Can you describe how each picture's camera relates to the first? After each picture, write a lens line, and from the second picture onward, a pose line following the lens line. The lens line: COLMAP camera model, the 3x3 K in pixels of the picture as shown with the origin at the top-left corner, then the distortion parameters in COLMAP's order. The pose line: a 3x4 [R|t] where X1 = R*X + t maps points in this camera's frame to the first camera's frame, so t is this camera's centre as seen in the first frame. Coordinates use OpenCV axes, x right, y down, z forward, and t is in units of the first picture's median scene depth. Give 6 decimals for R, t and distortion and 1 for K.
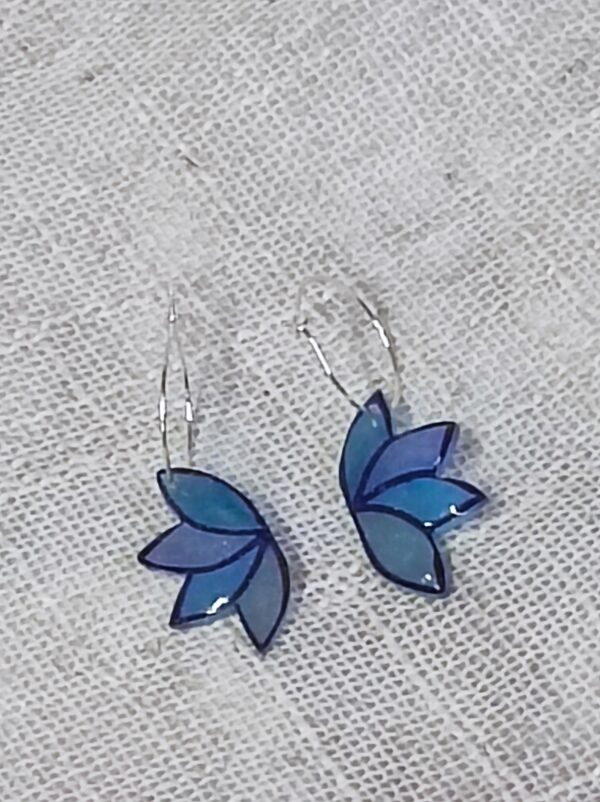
lens RADIAL K [[583.0, 0, 300.0], [0, 583.0, 401.0], [0, 0, 1]] dist [-0.002391, -0.003864]
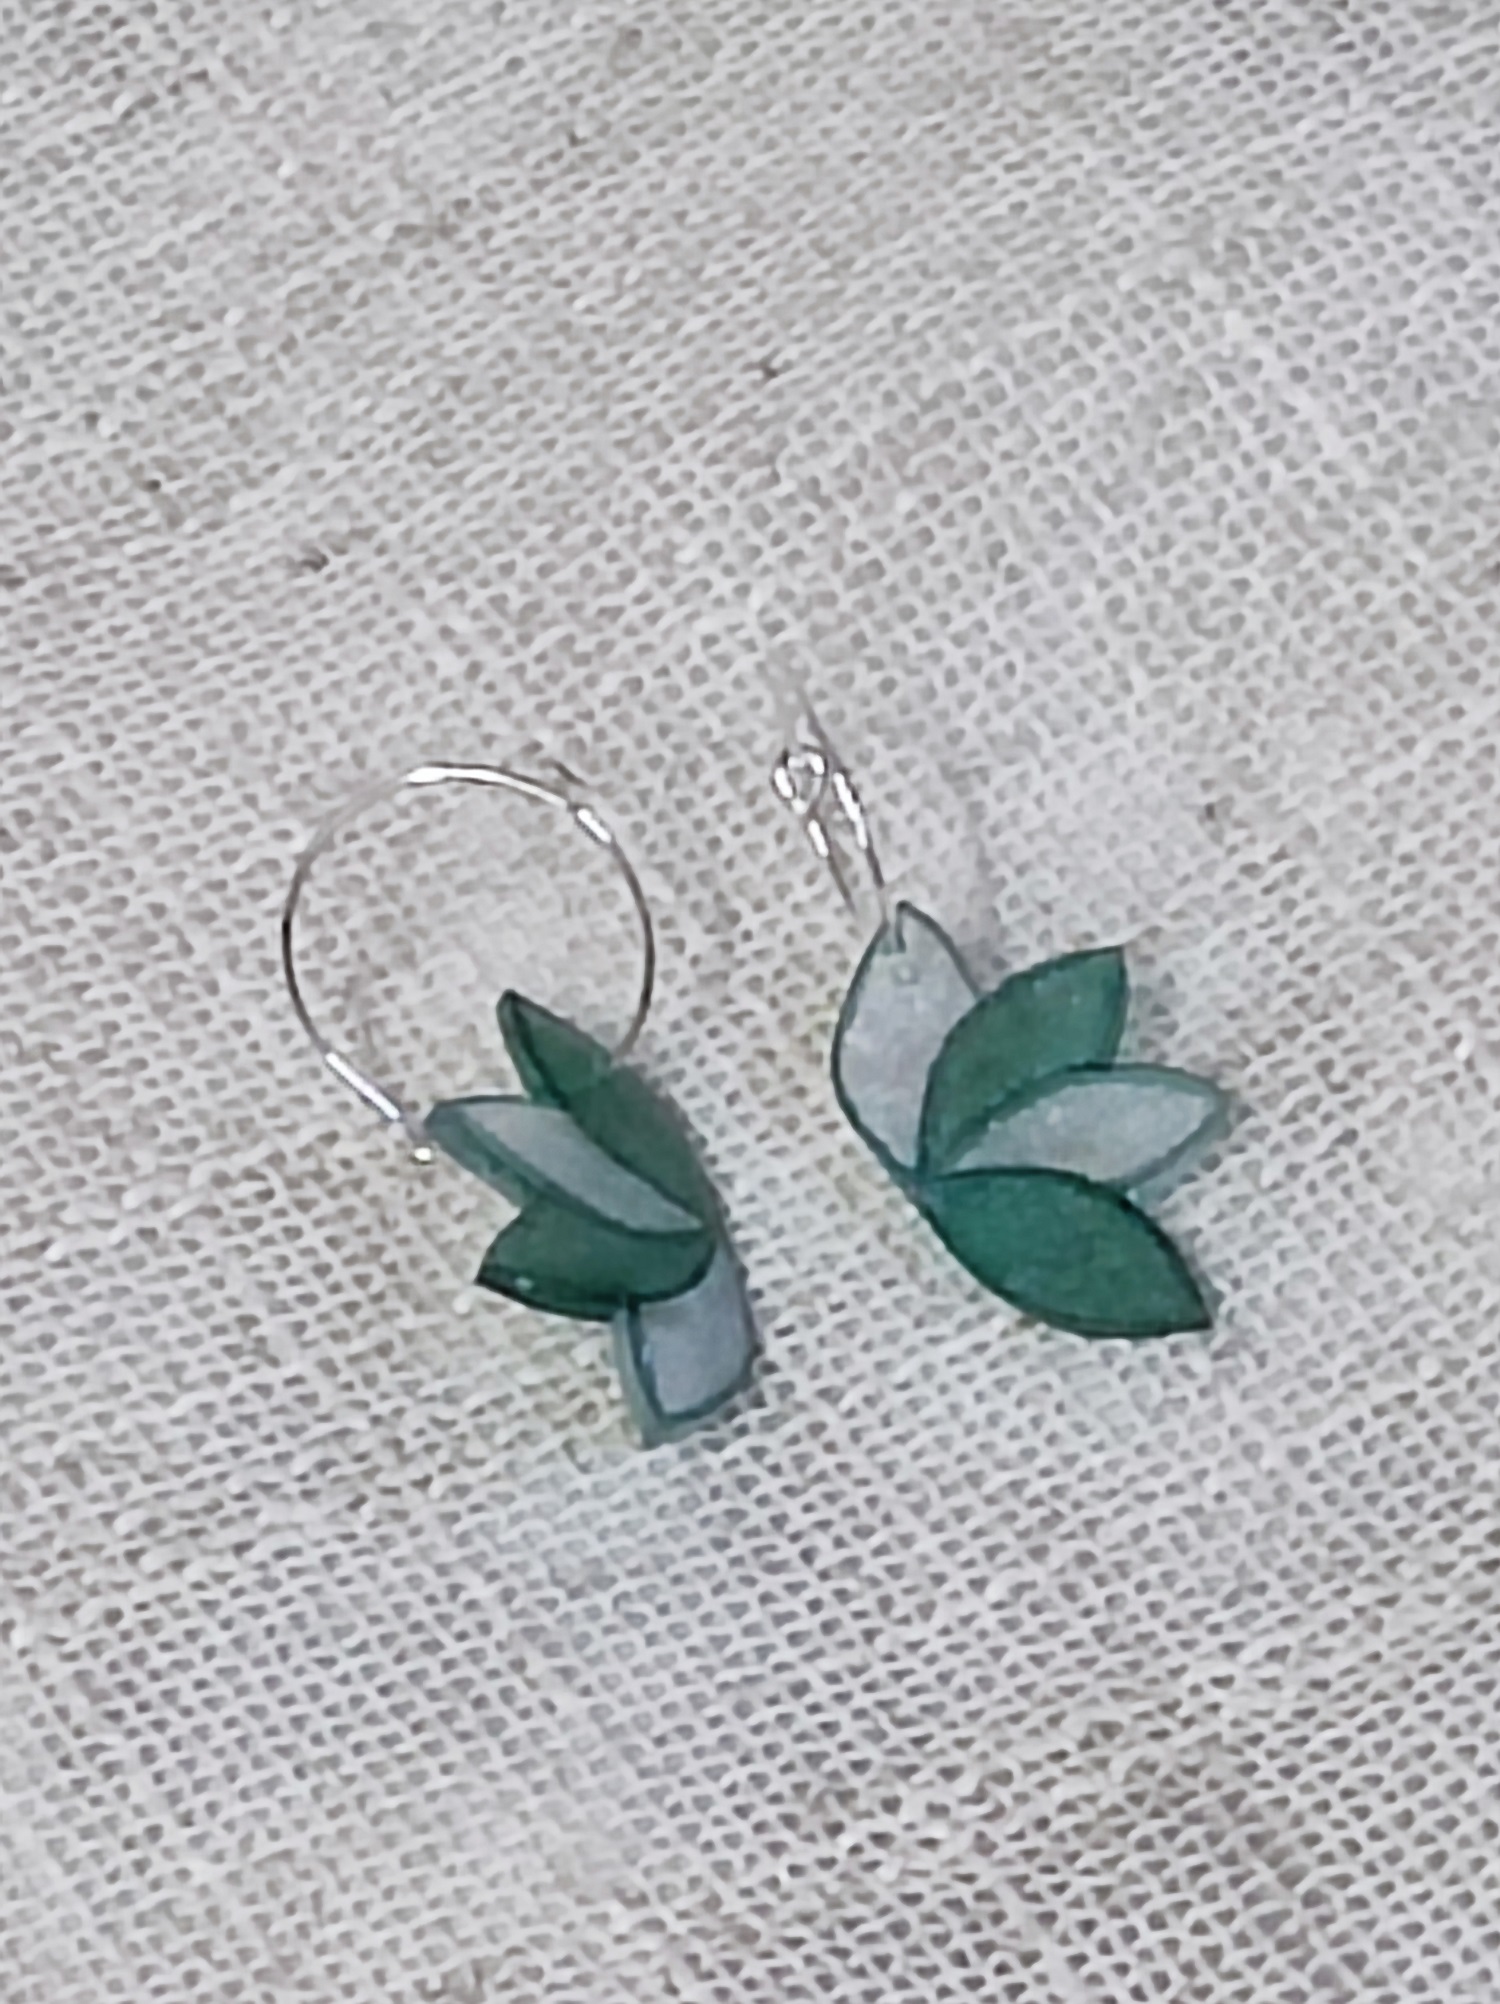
lens RADIAL K [[1456.7, 0, 750.0], [0, 1456.7, 1002.0], [0, 0, 1]] dist [-0.002391, -0.003864]
pose [[0.999983, 0.005723, -0.001054, -0.058757], [-0.005730, 0.999960, -0.006881, -0.245724], [0.001015, 0.006887, 0.999976, -0.001388]]
